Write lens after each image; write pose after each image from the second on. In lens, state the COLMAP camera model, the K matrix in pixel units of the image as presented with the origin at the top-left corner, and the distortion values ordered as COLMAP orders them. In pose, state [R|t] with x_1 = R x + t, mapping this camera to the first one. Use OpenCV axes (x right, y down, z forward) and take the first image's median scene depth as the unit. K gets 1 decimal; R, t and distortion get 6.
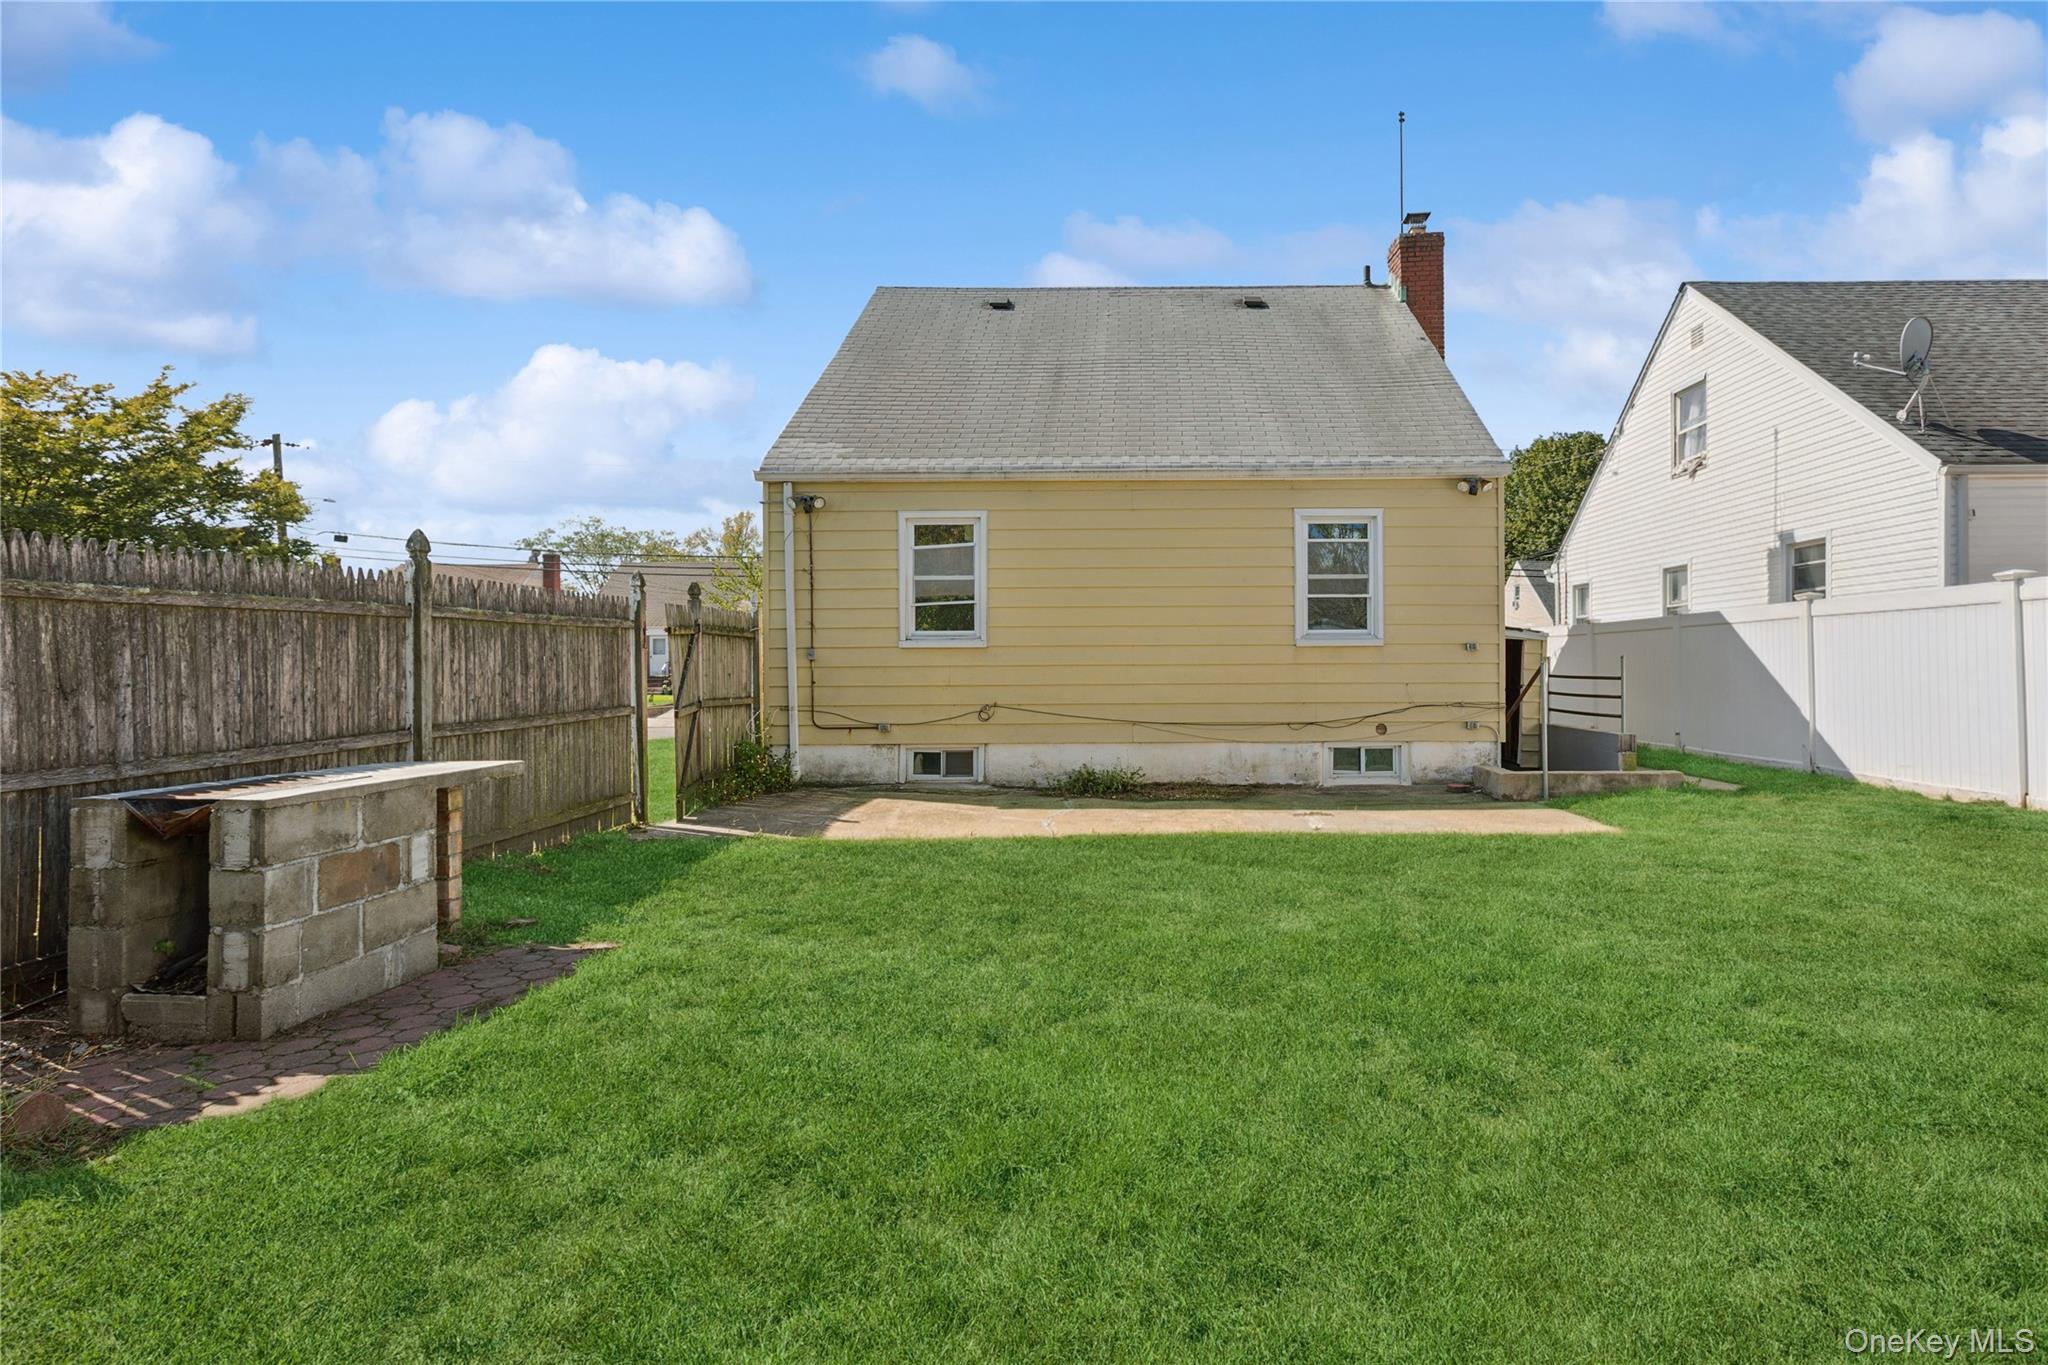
lens RADIAL K [[1033.4, 0, 1101.3], [0, 1033.4, 649.4], [0, 0, 1]] dist [0.000411, 0.001268]
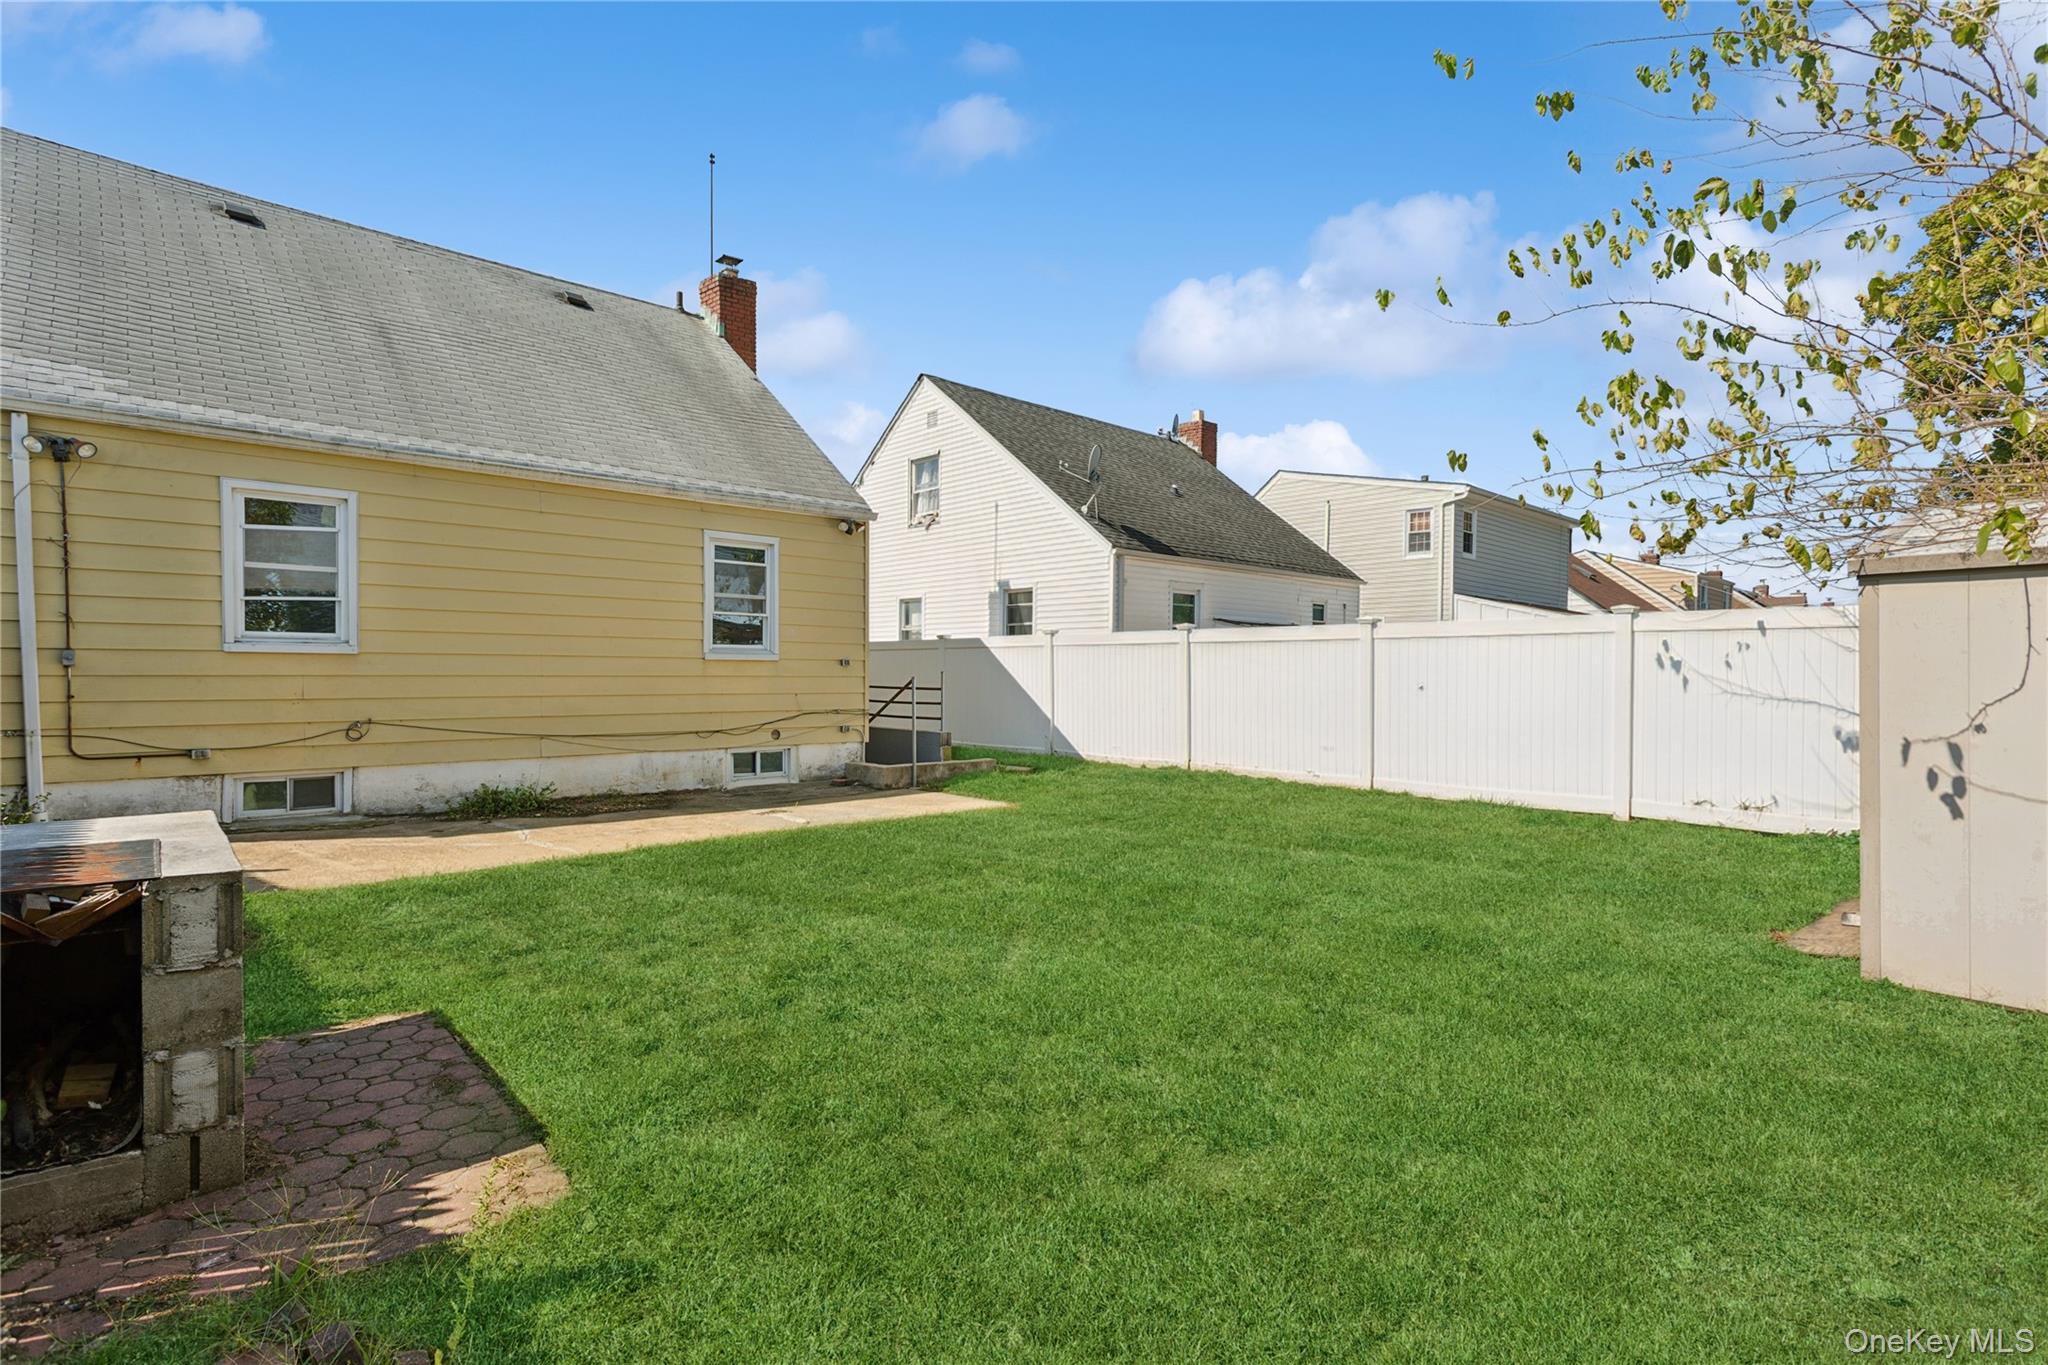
lens RADIAL K [[1013.4, 0, 1015.9], [0, 1013.4, 684.8], [0, 0, 1]] dist [0.003535, 0.001554]
pose [[0.723062, 0.001416, 0.690782, -0.297214], [-0.022243, 0.999527, 0.021233, -0.006371], [-0.690425, -0.030718, 0.722752, 0.022707]]
